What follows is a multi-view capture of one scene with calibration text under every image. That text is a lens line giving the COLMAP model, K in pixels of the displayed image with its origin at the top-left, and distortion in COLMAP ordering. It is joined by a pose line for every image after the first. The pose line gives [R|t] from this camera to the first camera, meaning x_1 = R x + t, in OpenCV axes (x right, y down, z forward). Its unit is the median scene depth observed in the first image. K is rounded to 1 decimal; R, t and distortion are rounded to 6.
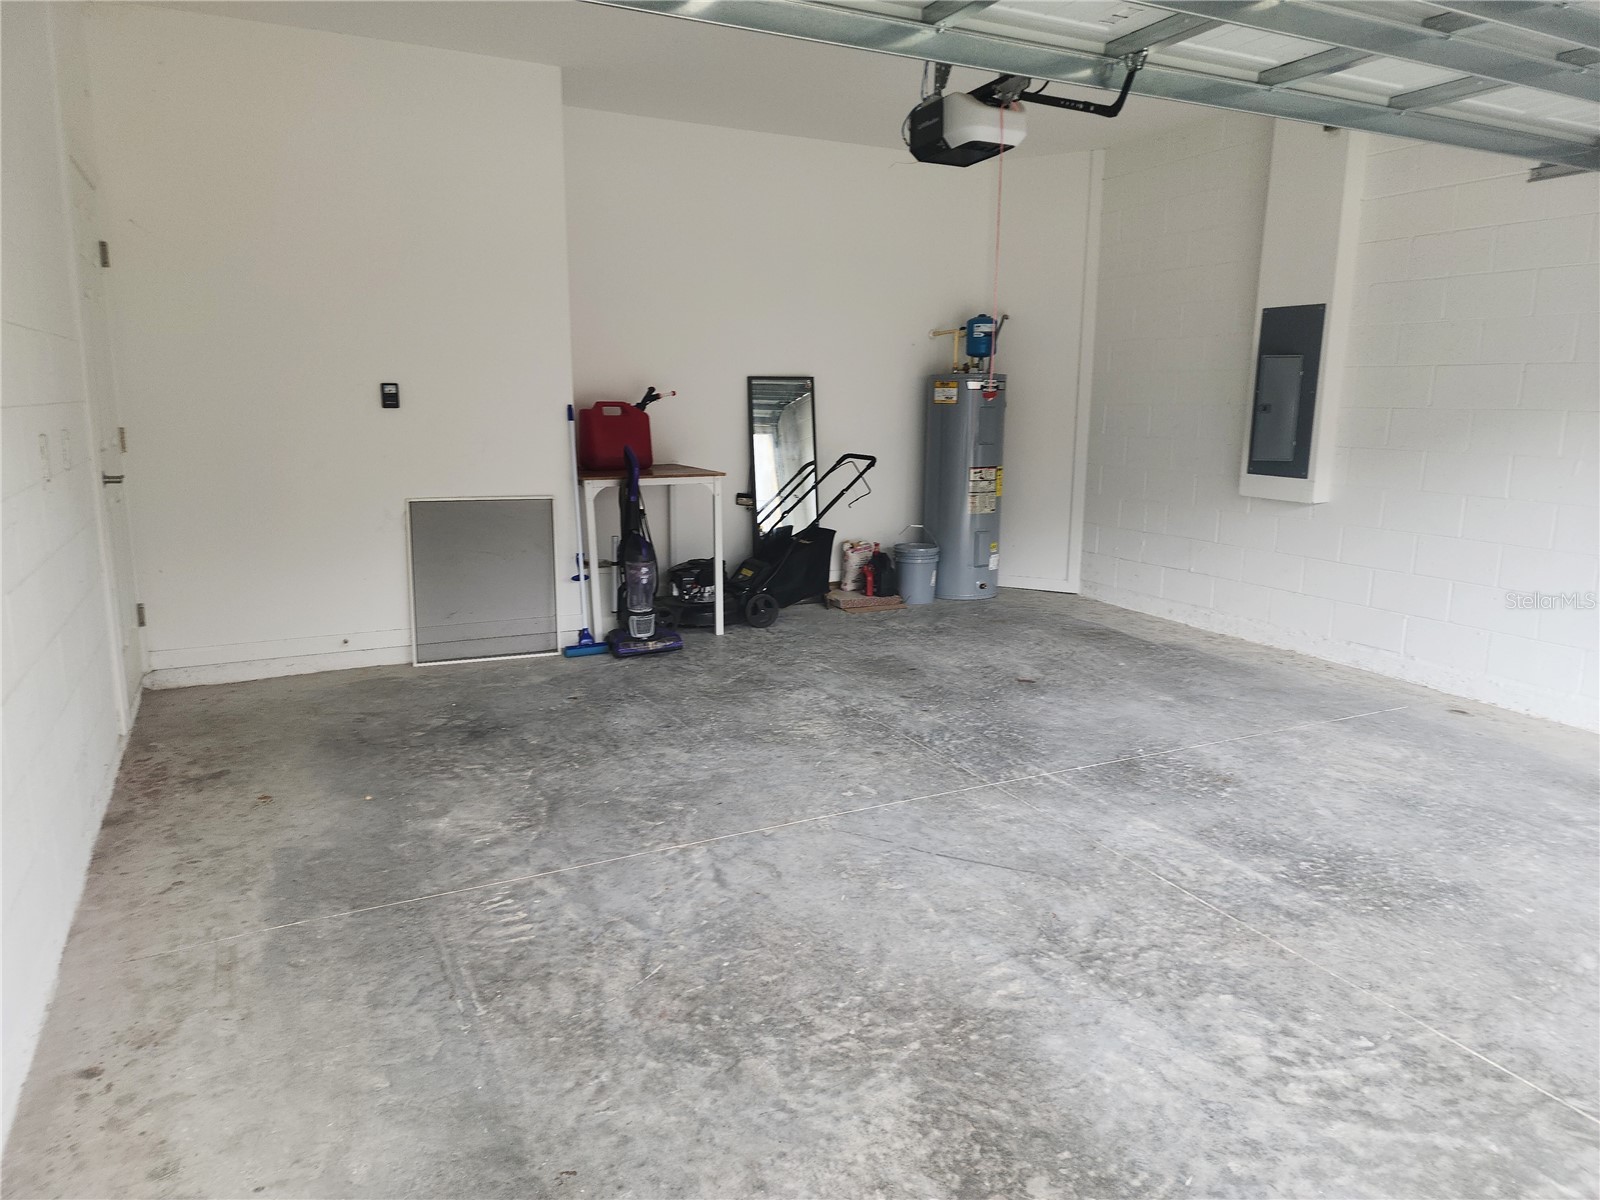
lens RADIAL K [[1074.5, 0, 808.4], [0, 1074.5, 591.4], [0, 0, 1]] dist [0.065778, -0.057986]
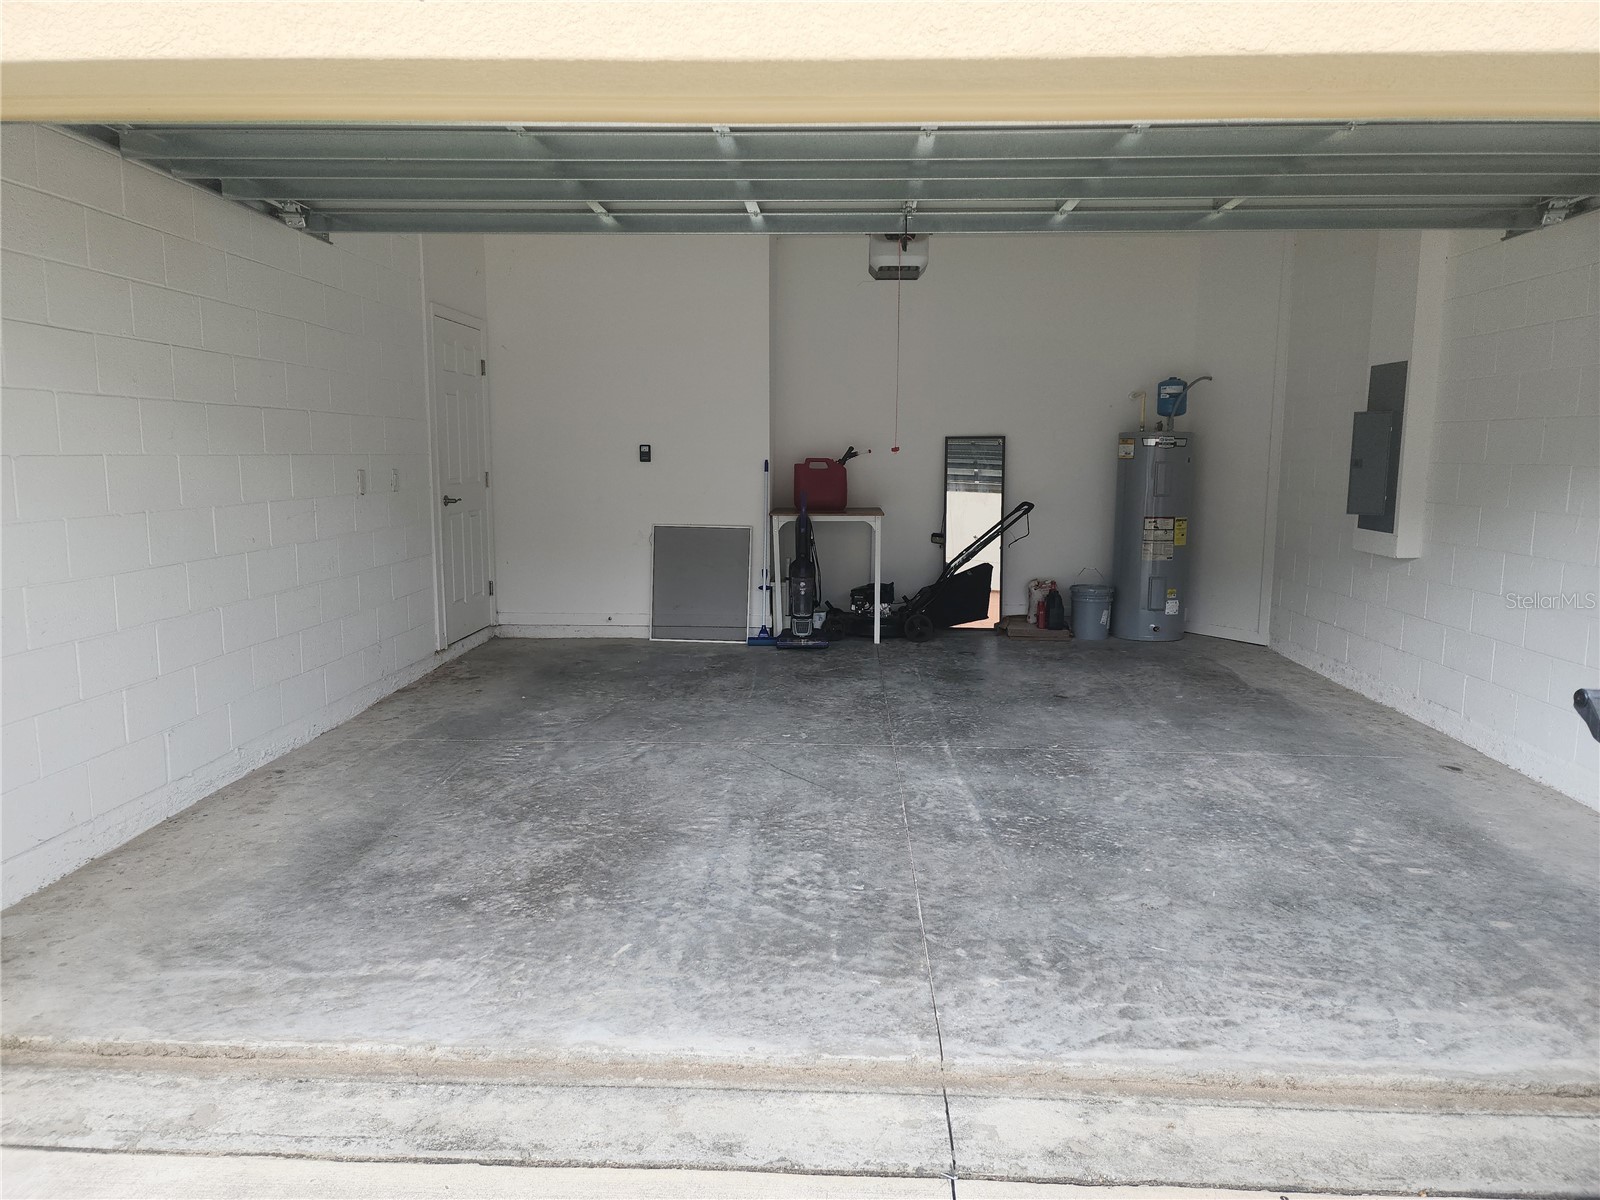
lens RADIAL K [[1074.5, 0, 801.2], [0, 1074.5, 598.6], [0, 0, 1]] dist [0.065778, -0.057986]
pose [[0.867723, 0.066073, -0.492637, 0.736006], [-0.091184, 0.995465, -0.027098, 0.050086], [0.488612, 0.068434, 0.869813, -0.204303]]
